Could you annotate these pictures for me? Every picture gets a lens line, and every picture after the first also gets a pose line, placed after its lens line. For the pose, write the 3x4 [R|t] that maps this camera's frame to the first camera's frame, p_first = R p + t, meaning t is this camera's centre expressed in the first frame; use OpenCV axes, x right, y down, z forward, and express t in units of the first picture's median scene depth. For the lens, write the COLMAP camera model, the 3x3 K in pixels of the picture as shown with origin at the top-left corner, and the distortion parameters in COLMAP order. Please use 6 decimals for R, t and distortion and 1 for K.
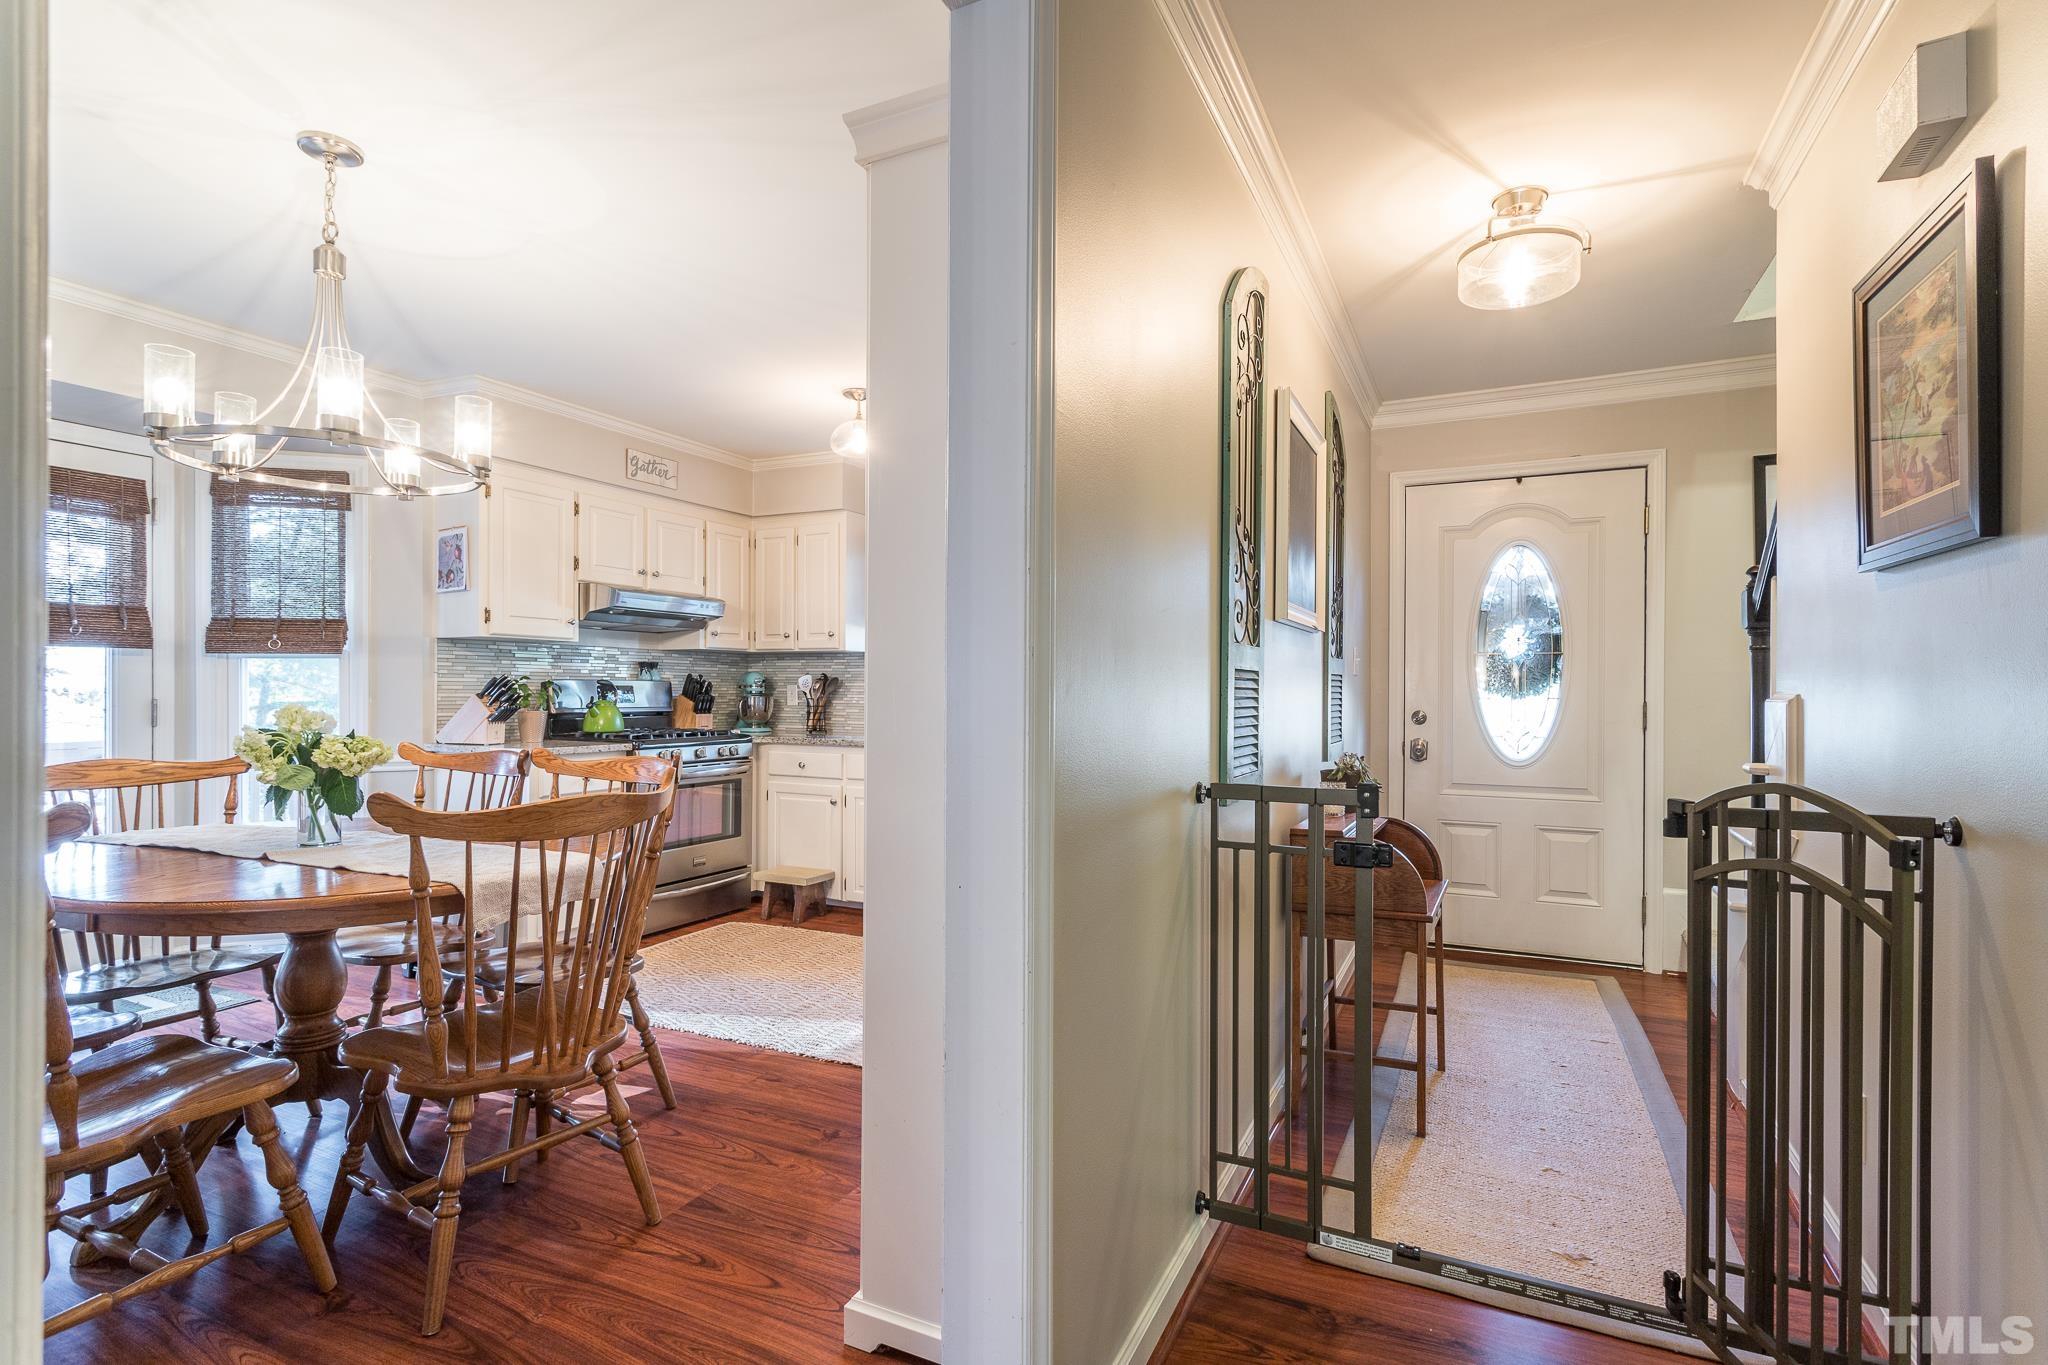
lens RADIAL K [[985.2, 0, 1020.4], [0, 985.2, 694.6], [0, 0, 1]] dist [-0.000698, 0.008902]
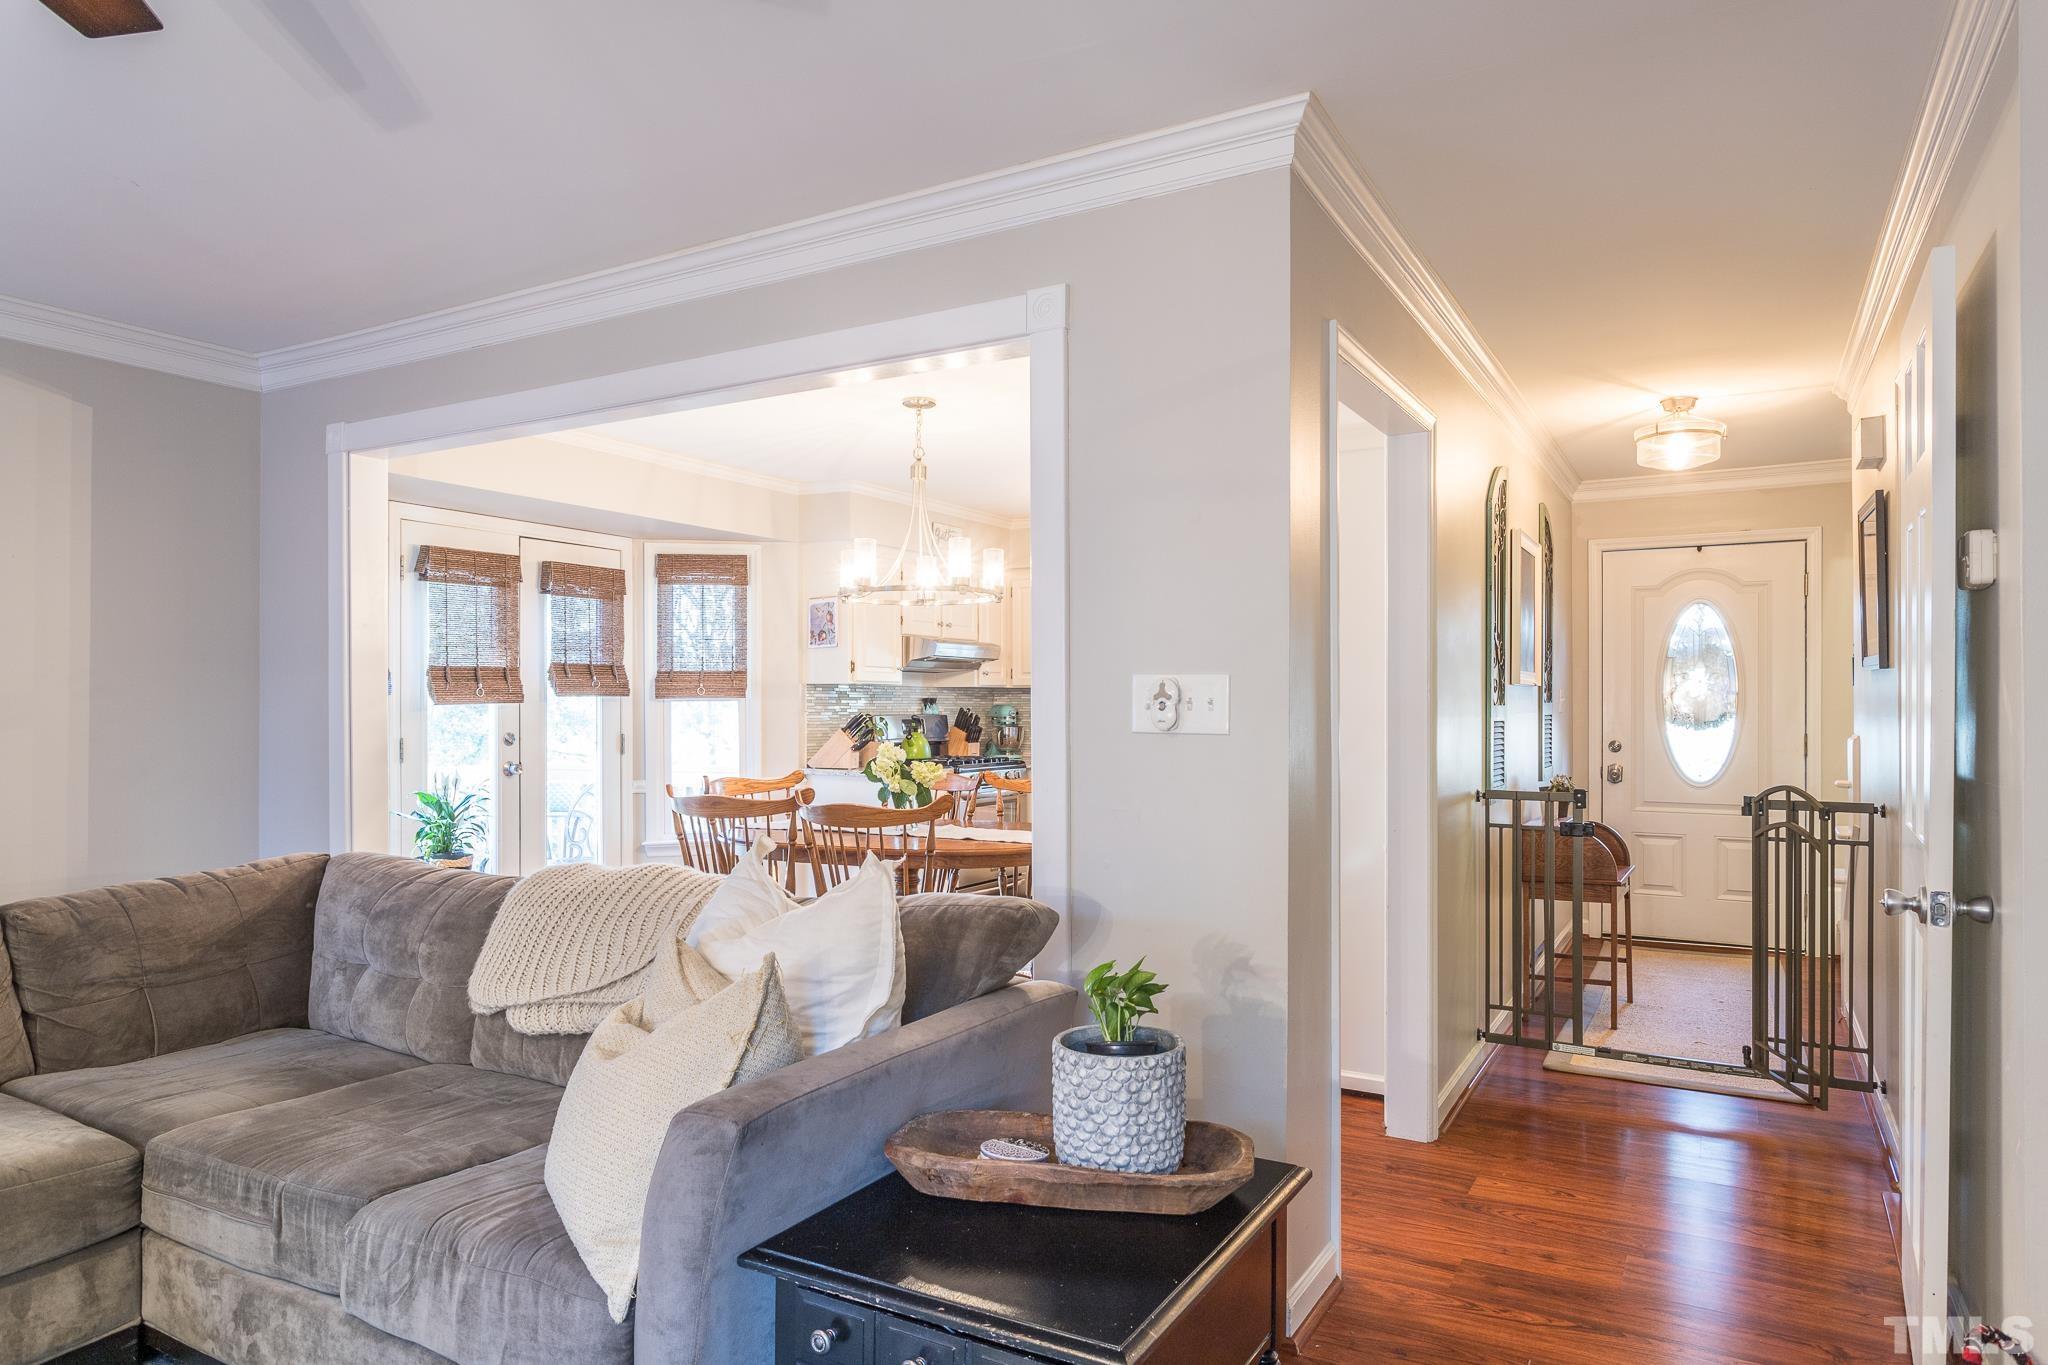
lens RADIAL K [[1231.4, 0, 1024.0], [0, 1231.4, 704.5], [0, 0, 1]] dist [0.001093, -0.000249]
pose [[0.997632, -0.003308, -0.068693, -0.213974], [0.003020, 0.999986, -0.004295, -0.024350], [0.068707, 0.004077, 0.997629, -0.556657]]
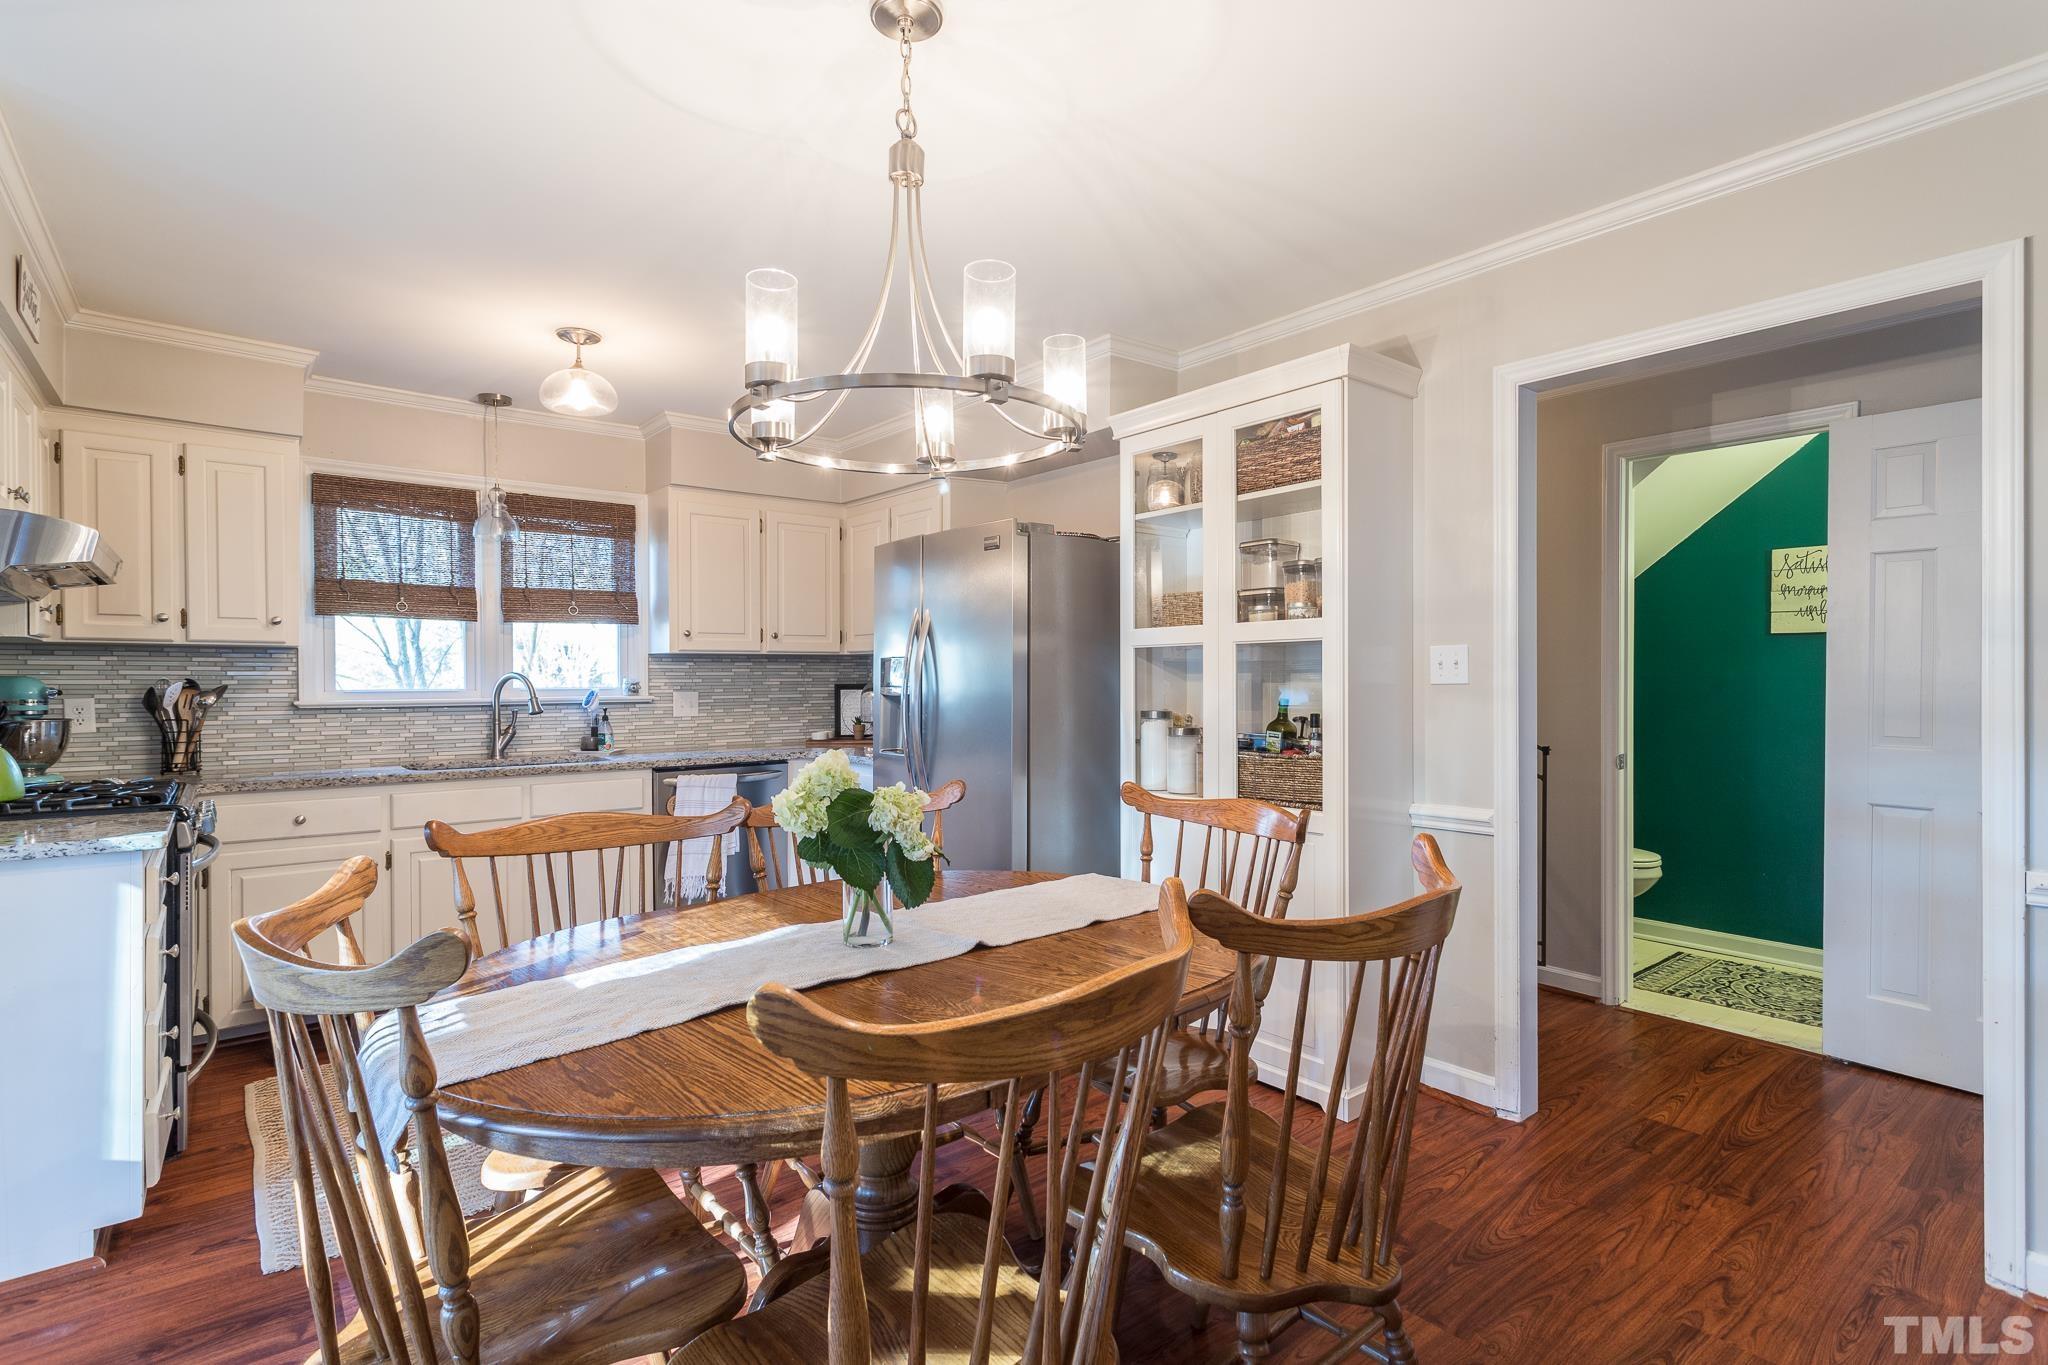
lens RADIAL K [[978.0, 0, 1024.0], [0, 978.0, 682.5], [0, 0, 1]] dist [0.001383, 0.000594]
pose [[0.420497, -0.008786, 0.907251, -0.746496], [0.008539, 0.999947, 0.005727, -0.025168], [-0.907254, 0.005339, 0.420550, 0.341999]]
